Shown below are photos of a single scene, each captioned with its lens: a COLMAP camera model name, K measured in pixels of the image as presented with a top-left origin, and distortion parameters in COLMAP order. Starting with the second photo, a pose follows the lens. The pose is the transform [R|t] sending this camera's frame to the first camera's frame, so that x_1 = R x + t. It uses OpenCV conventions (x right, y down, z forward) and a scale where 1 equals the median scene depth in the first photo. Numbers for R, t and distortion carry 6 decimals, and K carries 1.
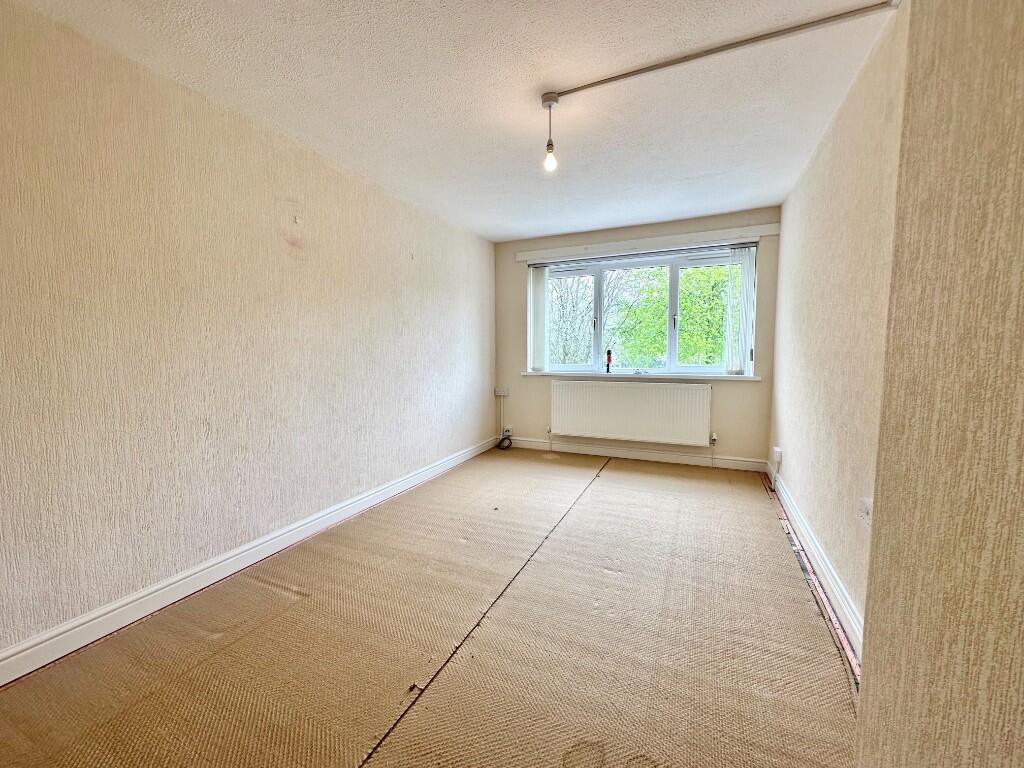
lens RADIAL K [[411.8, 0, 512.5], [0, 411.8, 387.2], [0, 0, 1]] dist [-0.000130, -0.000047]
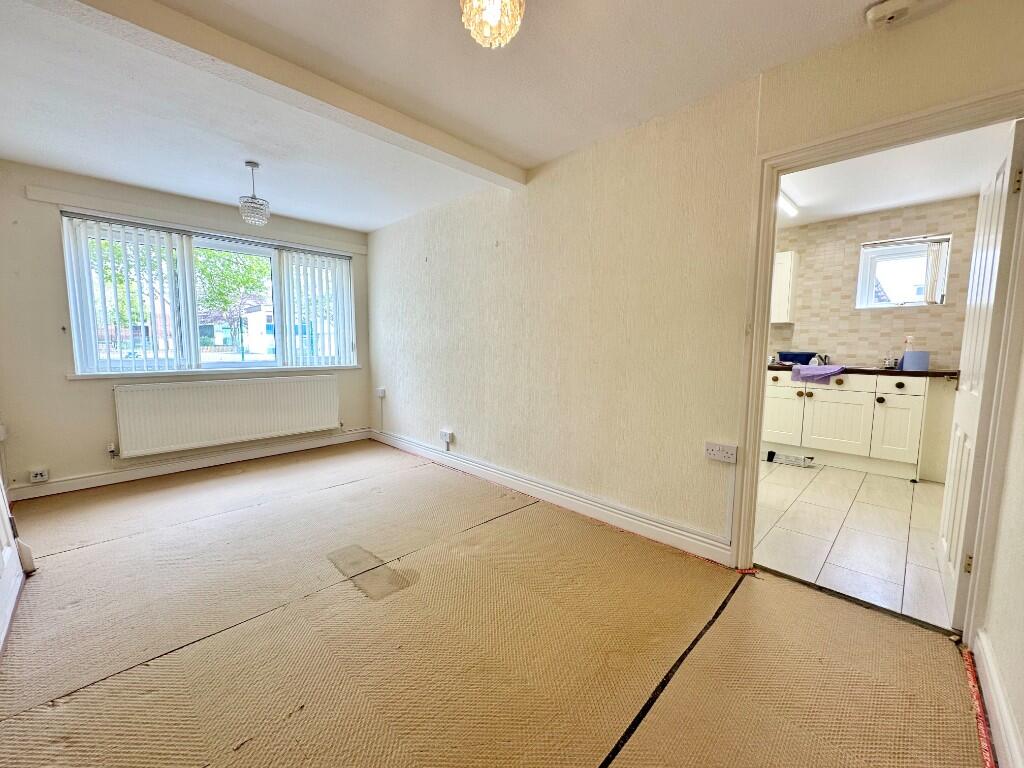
lens RADIAL K [[411.8, 0, 511.9], [0, 411.8, 385.6], [0, 0, 1]] dist [-0.000130, -0.000047]
pose [[0.345498, -0.081571, 0.934867, -0.408924], [0.075291, 0.995413, 0.059029, -0.005232], [-0.935394, 0.049993, 0.350055, 0.135392]]
